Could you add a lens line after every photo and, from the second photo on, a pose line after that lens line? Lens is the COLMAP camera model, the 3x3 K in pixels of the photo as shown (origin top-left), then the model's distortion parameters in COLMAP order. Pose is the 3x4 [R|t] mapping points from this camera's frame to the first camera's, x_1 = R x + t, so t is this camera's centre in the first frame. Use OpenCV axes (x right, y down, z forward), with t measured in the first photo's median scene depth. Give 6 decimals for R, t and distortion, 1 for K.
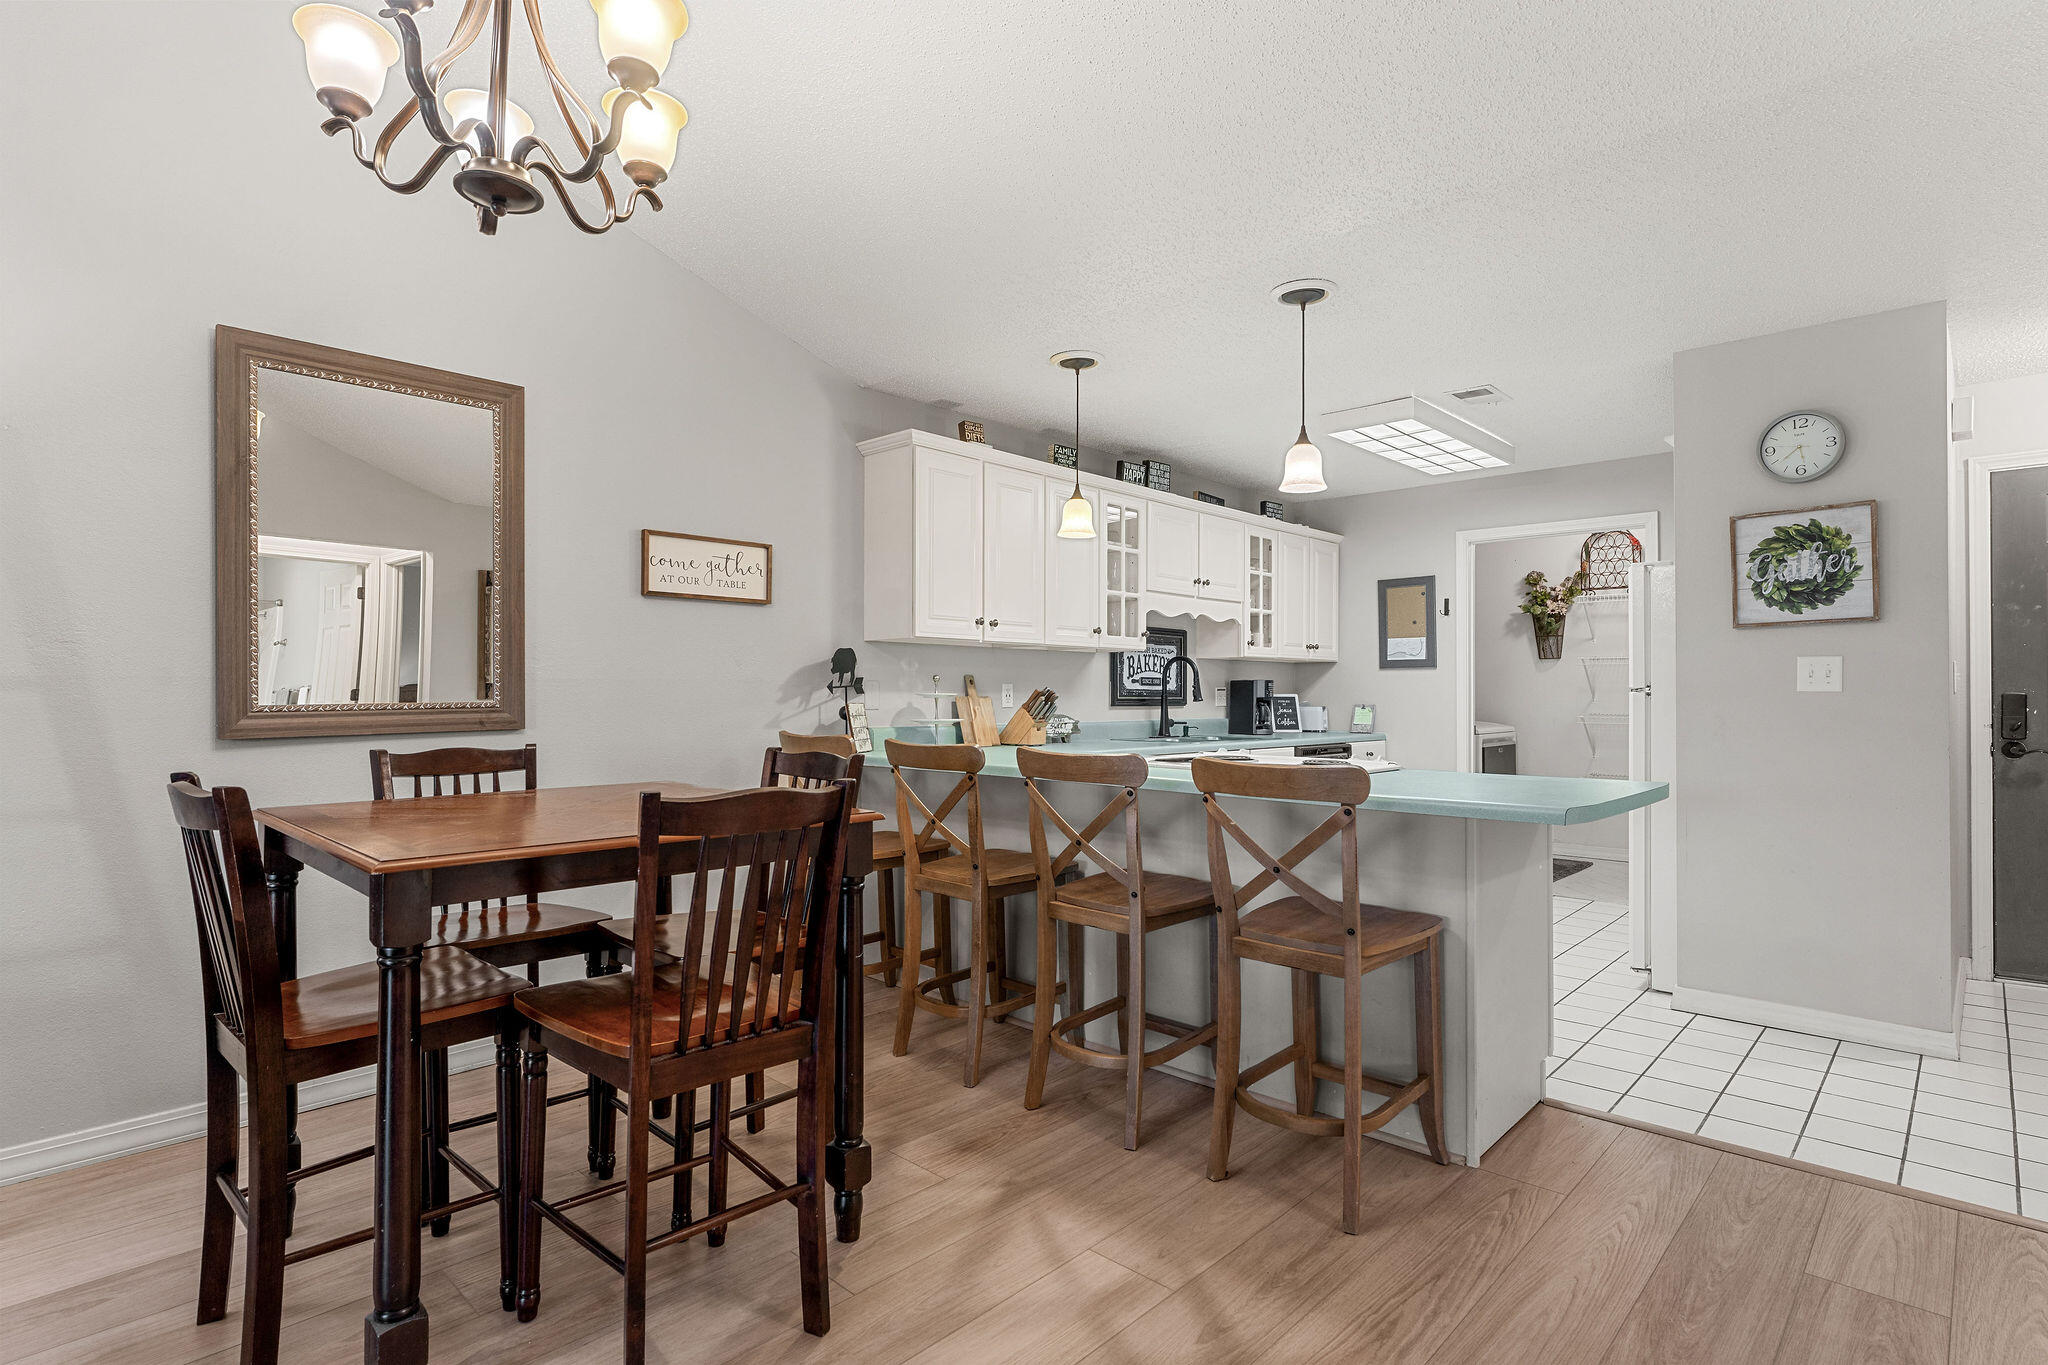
lens RADIAL K [[1013.9, 0, 1024.0], [0, 1013.9, 682.5], [0, 0, 1]] dist [0.003349, -0.000022]
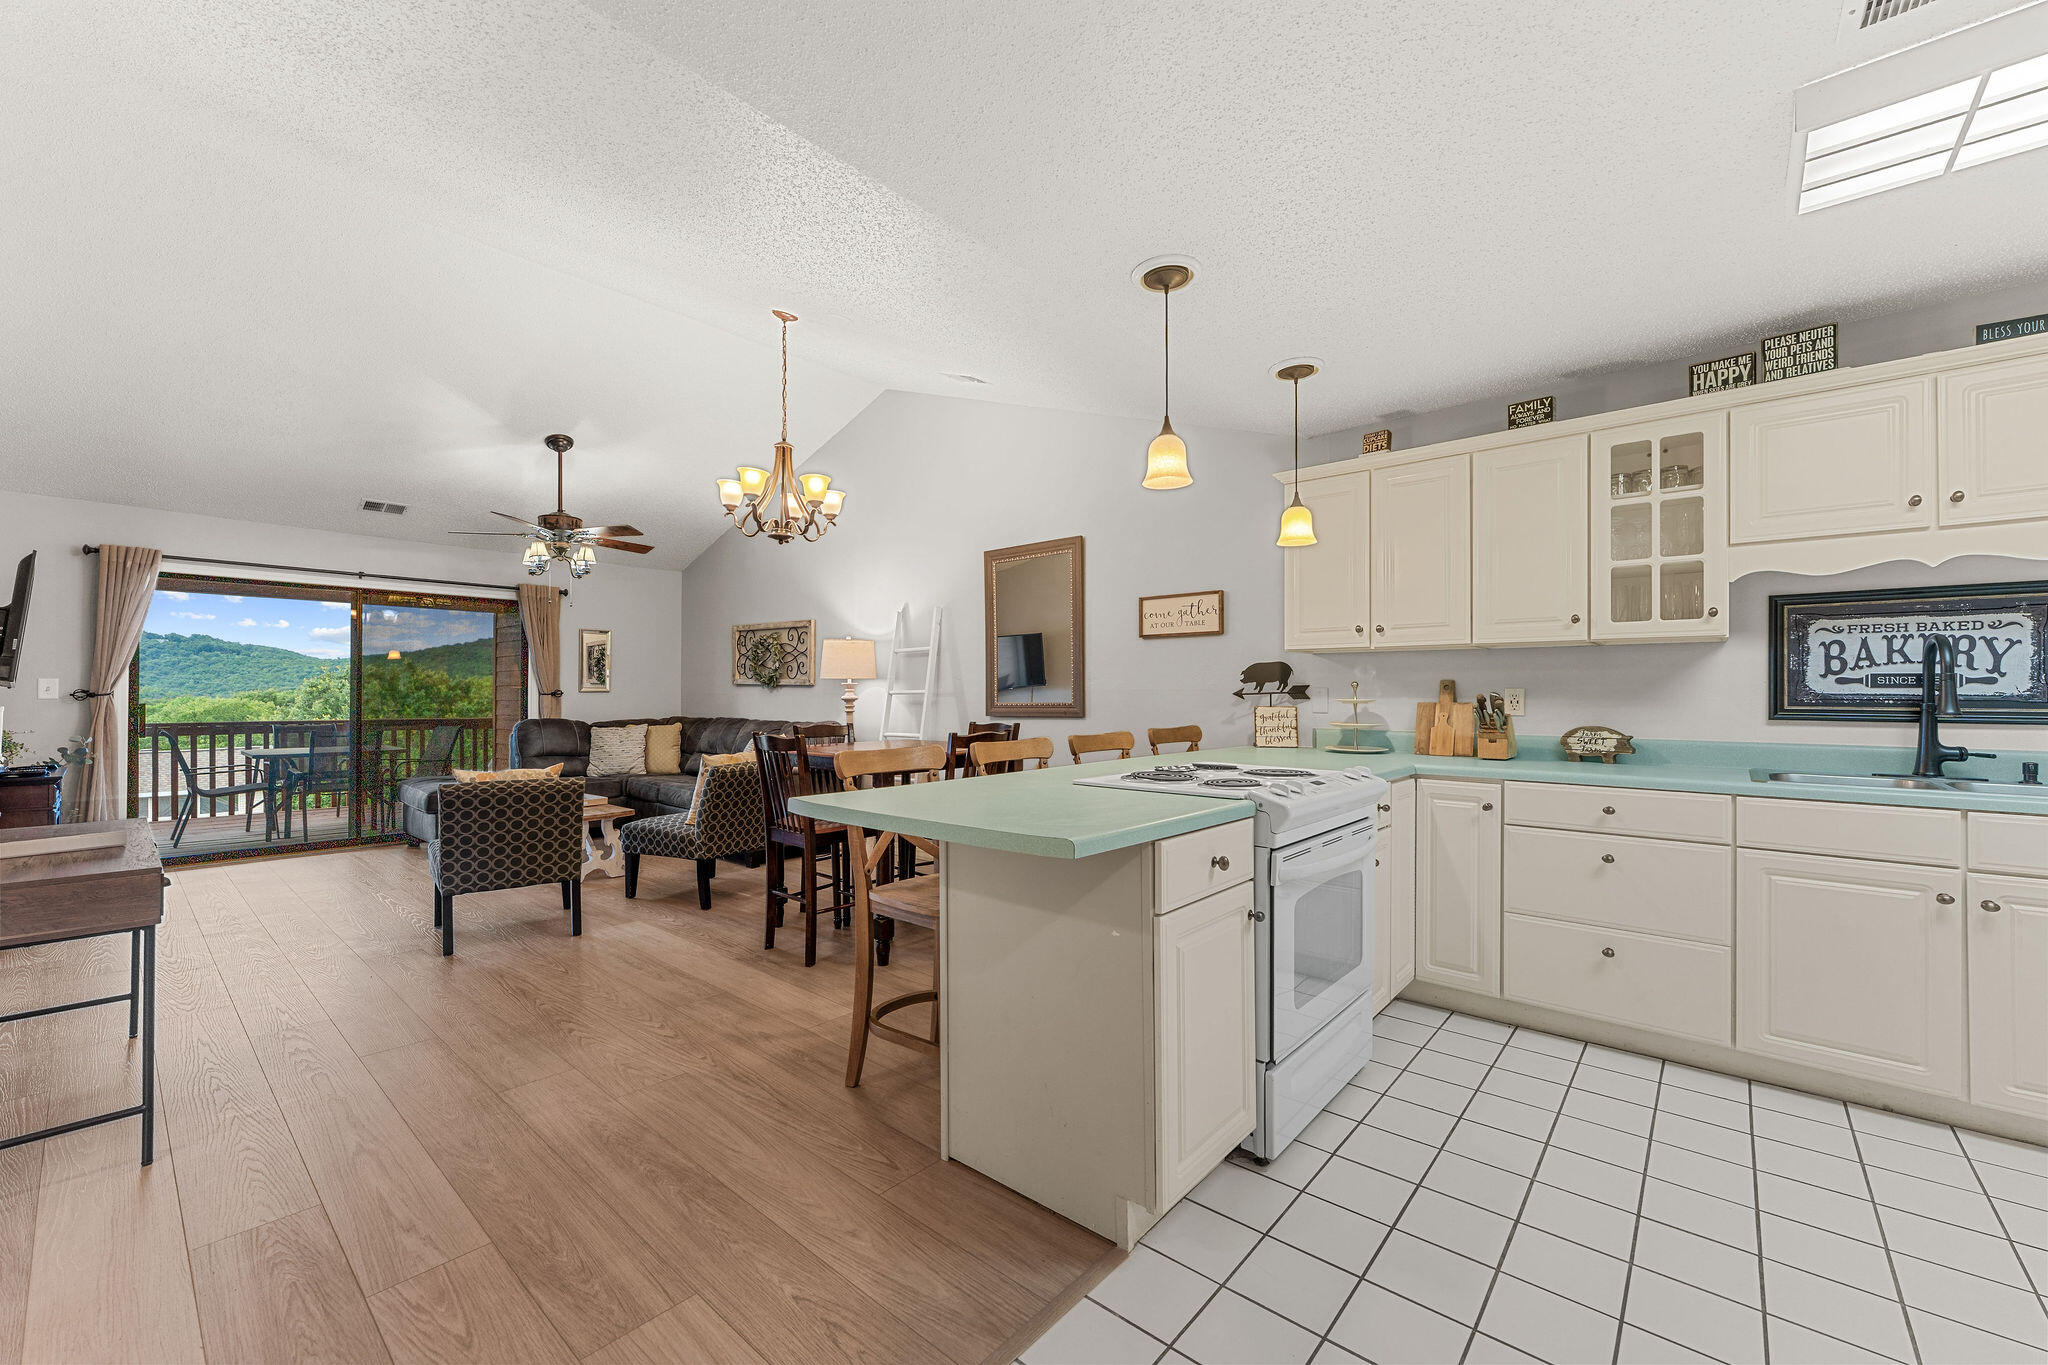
lens RADIAL K [[814.2, 0, 1024.0], [0, 814.2, 682.5], [0, 0, 1]] dist [-0.000711, -0.000502]
pose [[0.043235, -0.016064, -0.998936, 0.763163], [0.008969, 0.999837, -0.015690, 0.003781], [0.999025, -0.008281, 0.043372, 0.623793]]
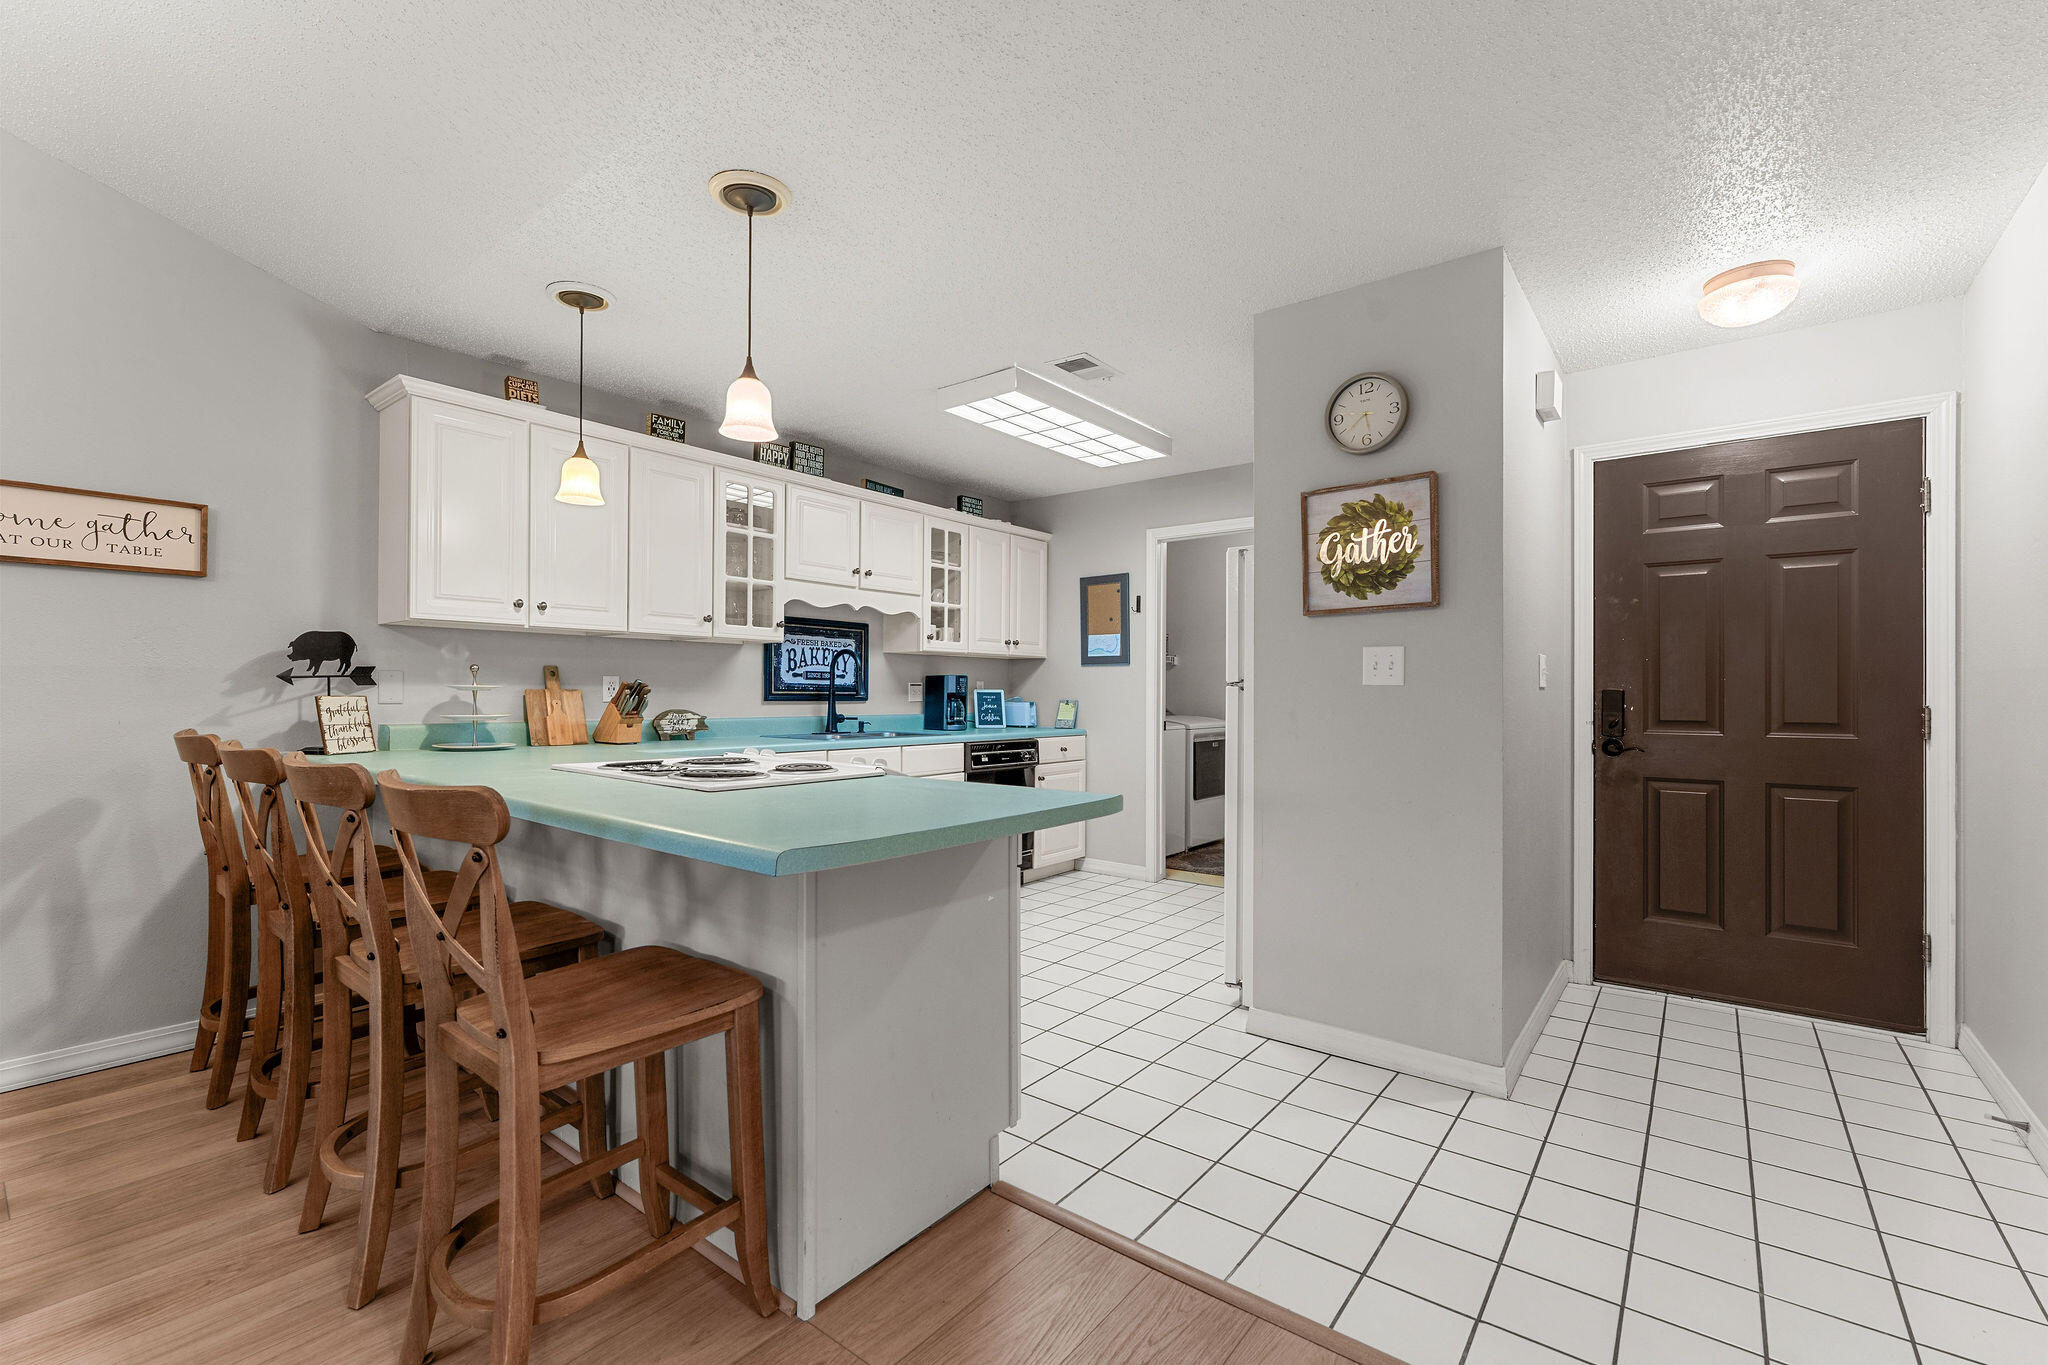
lens RADIAL K [[870.5, 0, 1014.4], [0, 870.5, 684.9], [0, 0, 1]] dist [-0.001271, -0.000201]
pose [[0.996563, 0.004154, 0.082737, 0.322661], [-0.004382, 0.999987, 0.002575, 0.006496], [-0.082725, -0.002929, 0.996568, 0.211116]]
